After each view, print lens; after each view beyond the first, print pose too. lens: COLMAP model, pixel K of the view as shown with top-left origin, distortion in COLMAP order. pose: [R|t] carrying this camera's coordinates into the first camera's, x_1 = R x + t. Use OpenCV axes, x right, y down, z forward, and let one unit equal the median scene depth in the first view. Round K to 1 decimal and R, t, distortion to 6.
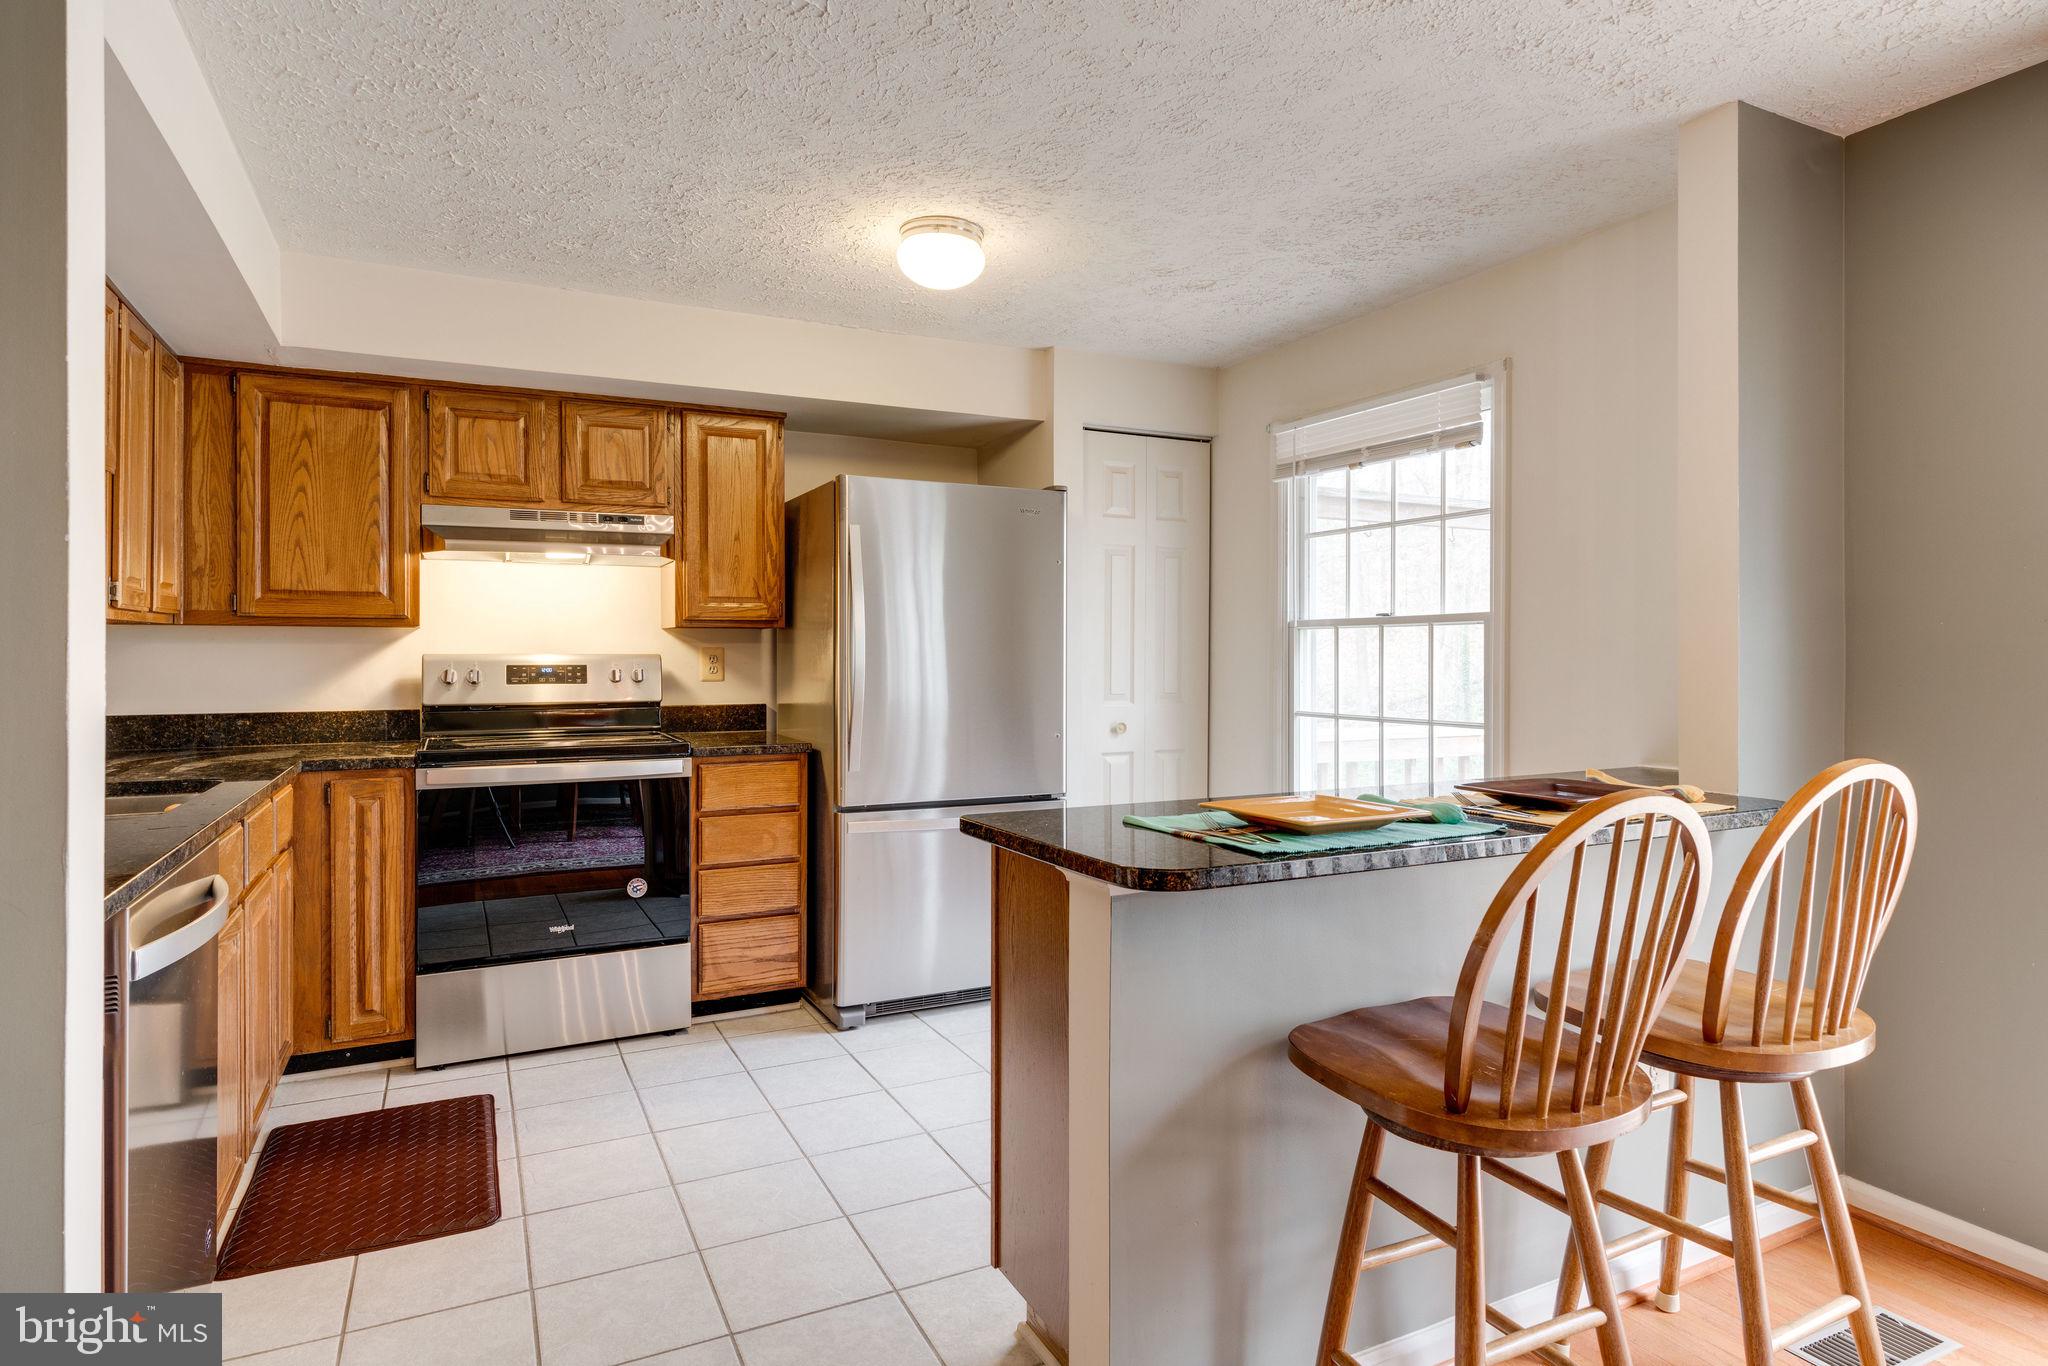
lens RADIAL K [[1104.1, 0, 1029.7], [0, 1104.1, 653.4], [0, 0, 1]] dist [-0.003003, -0.000087]
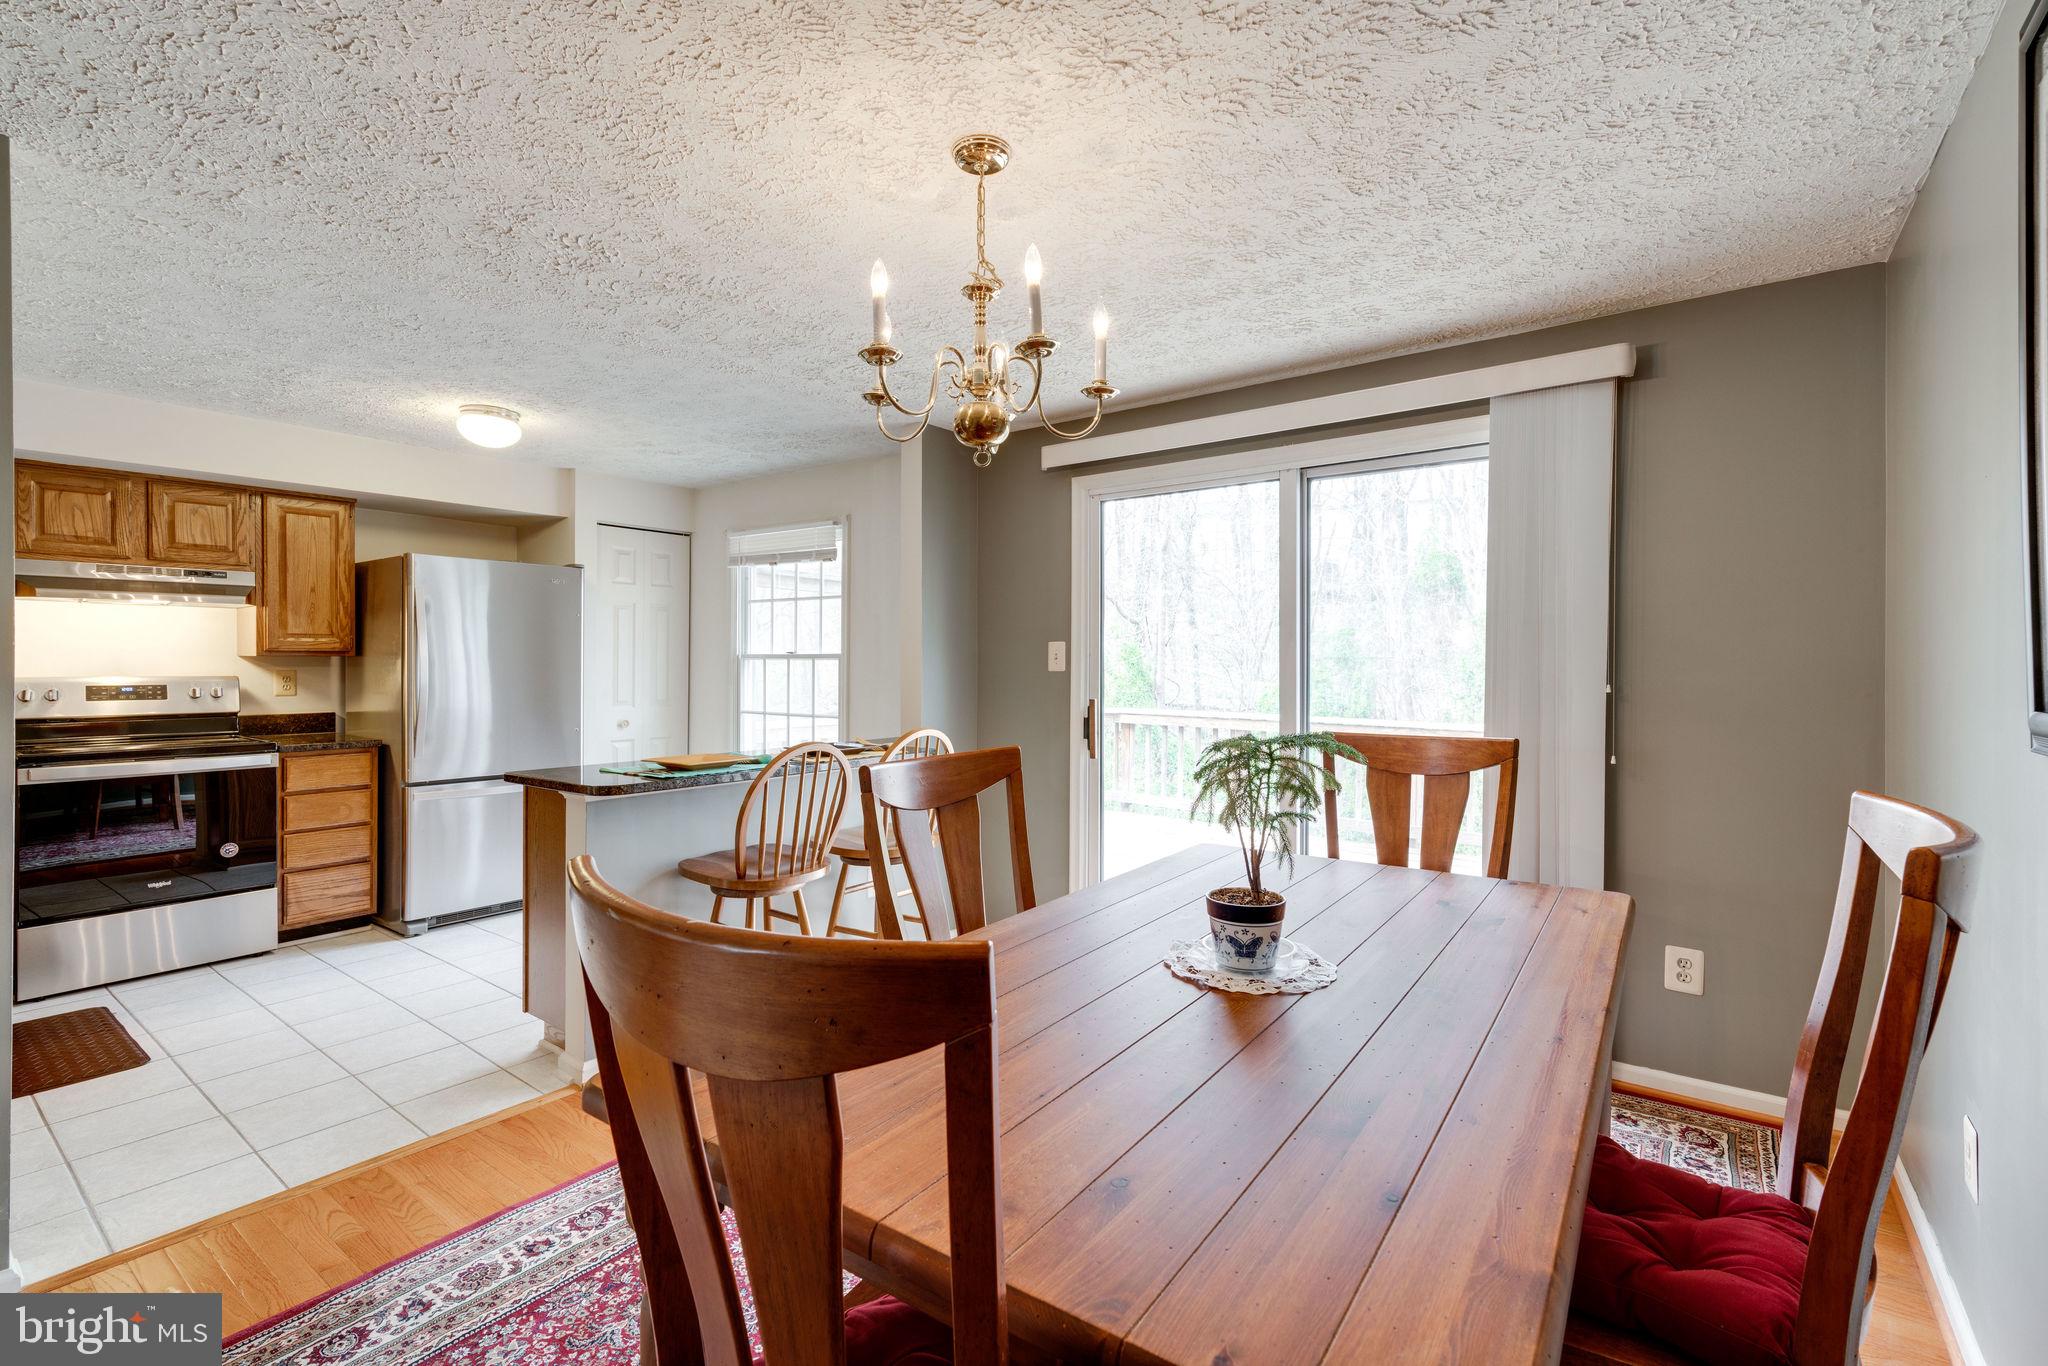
lens RADIAL K [[905.2, 0, 1015.1], [0, 905.2, 667.5], [0, 0, 1]] dist [0.001699, -0.000389]
pose [[0.898643, 0.001731, 0.438677, 0.022114], [-0.005040, 0.999967, 0.006379, -0.023138], [-0.438652, -0.007943, 0.898622, -0.403908]]
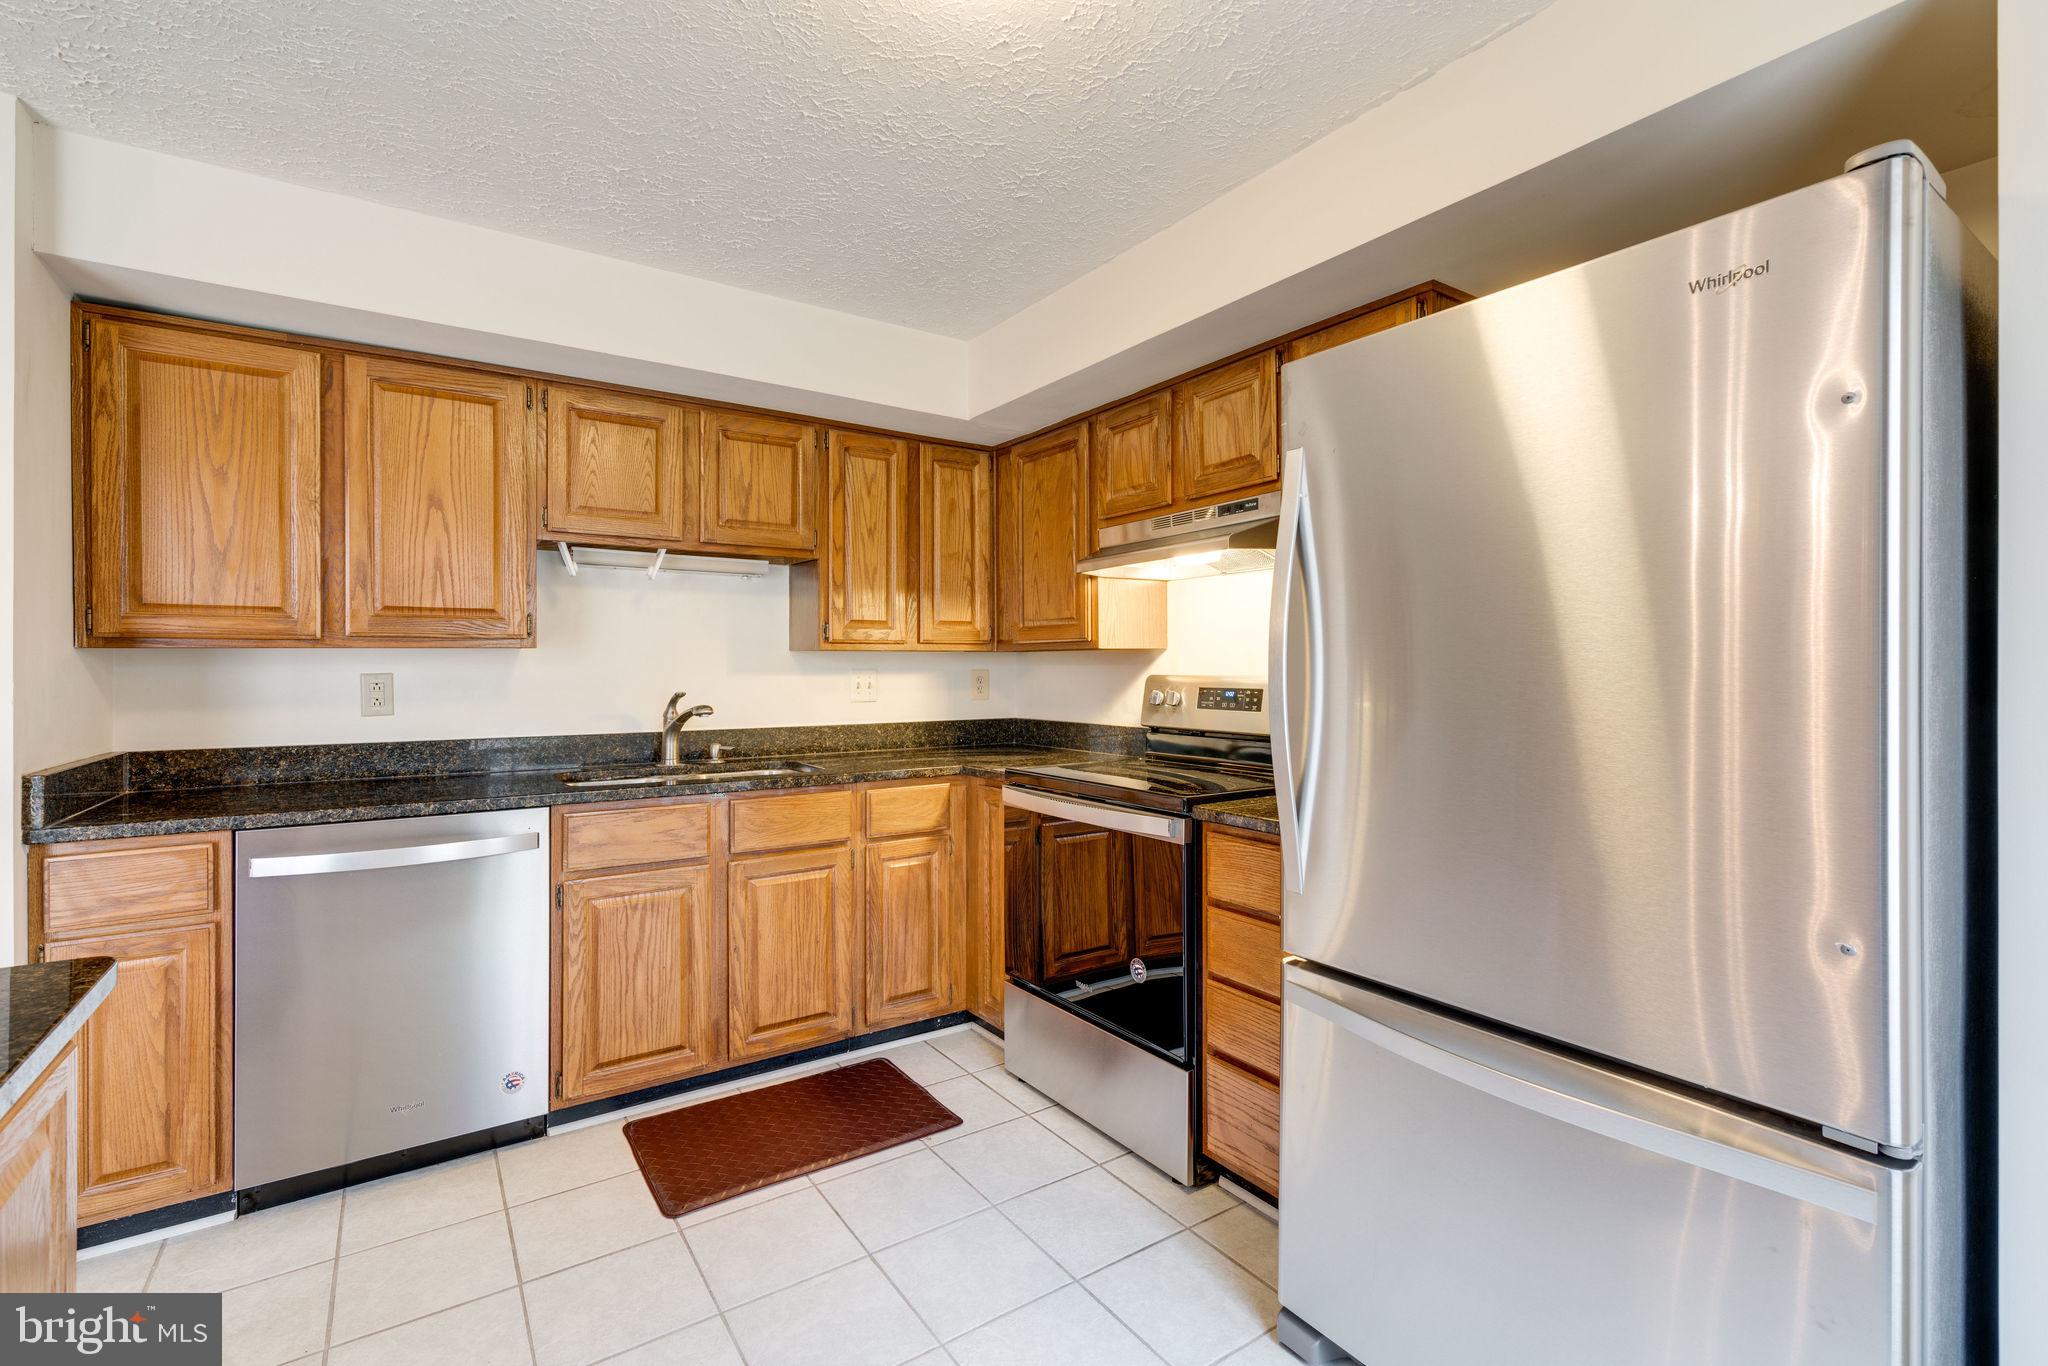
lens RADIAL K [[923.3, 0, 1028.5], [0, 923.3, 662.3], [0, 0, 1]] dist [0.001873, 0.000221]
pose [[0.125188, -0.005922, -0.992115, 0.283093], [0.000041, 0.999982, -0.005964, -0.006021], [0.992133, 0.000705, 0.125186, 0.800750]]
